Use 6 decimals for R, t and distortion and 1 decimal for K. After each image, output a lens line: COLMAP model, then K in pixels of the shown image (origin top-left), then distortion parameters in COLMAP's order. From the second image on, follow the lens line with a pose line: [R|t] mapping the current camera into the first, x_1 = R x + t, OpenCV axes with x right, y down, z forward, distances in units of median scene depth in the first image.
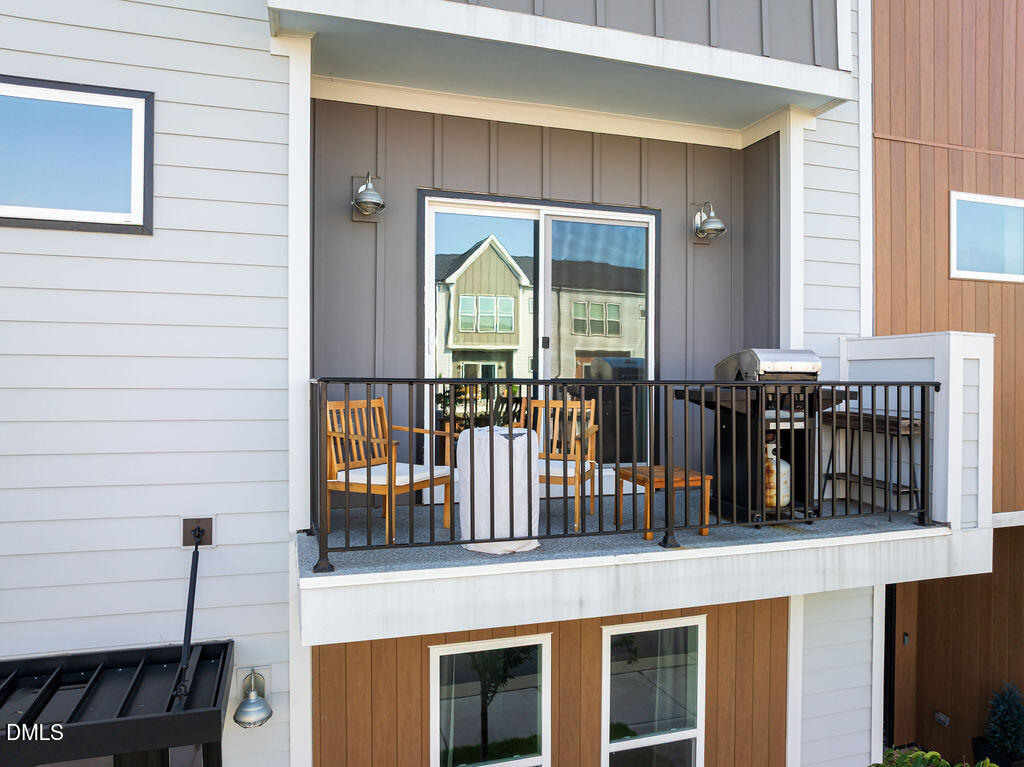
lens RADIAL K [[723.3, 0, 548.3], [0, 723.3, 384.1], [0, 0, 1]] dist [-0.007776, -0.030145]
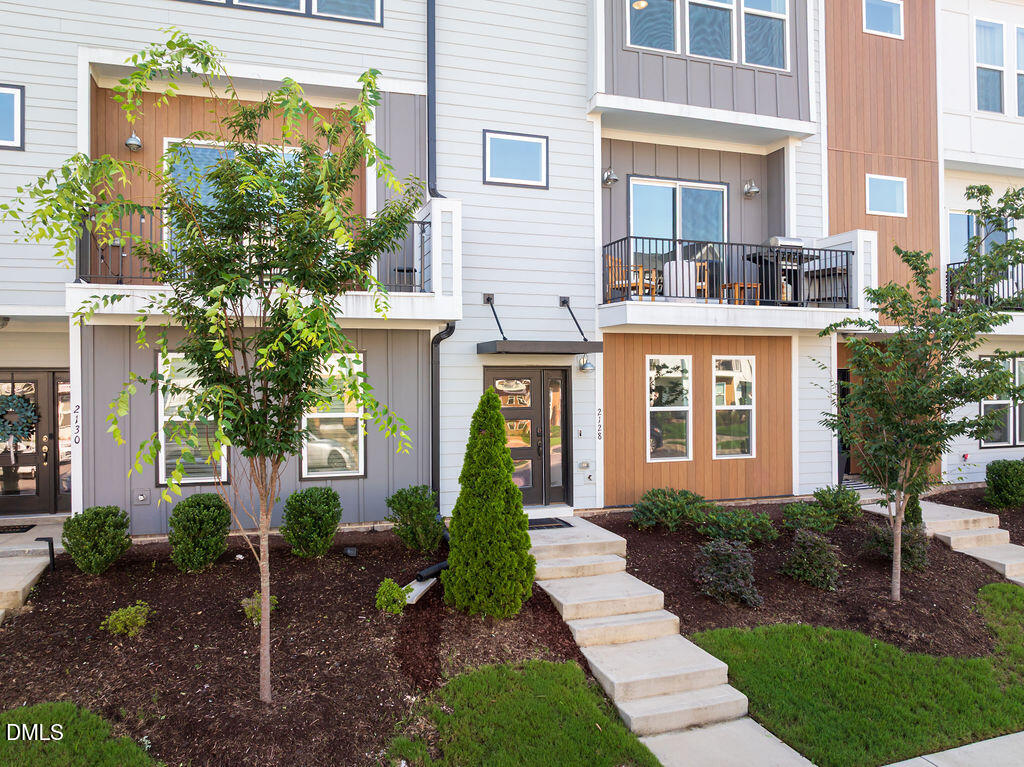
lens RADIAL K [[726.2, 0, 514.1], [0, 726.2, 360.9], [0, 0, 1]] dist [-0.012033, -0.006313]
pose [[0.999394, -0.000315, -0.034816, -0.497150], [-0.000802, 0.999486, -0.032043, 0.434662], [0.034808, 0.032051, 0.998880, -1.415938]]
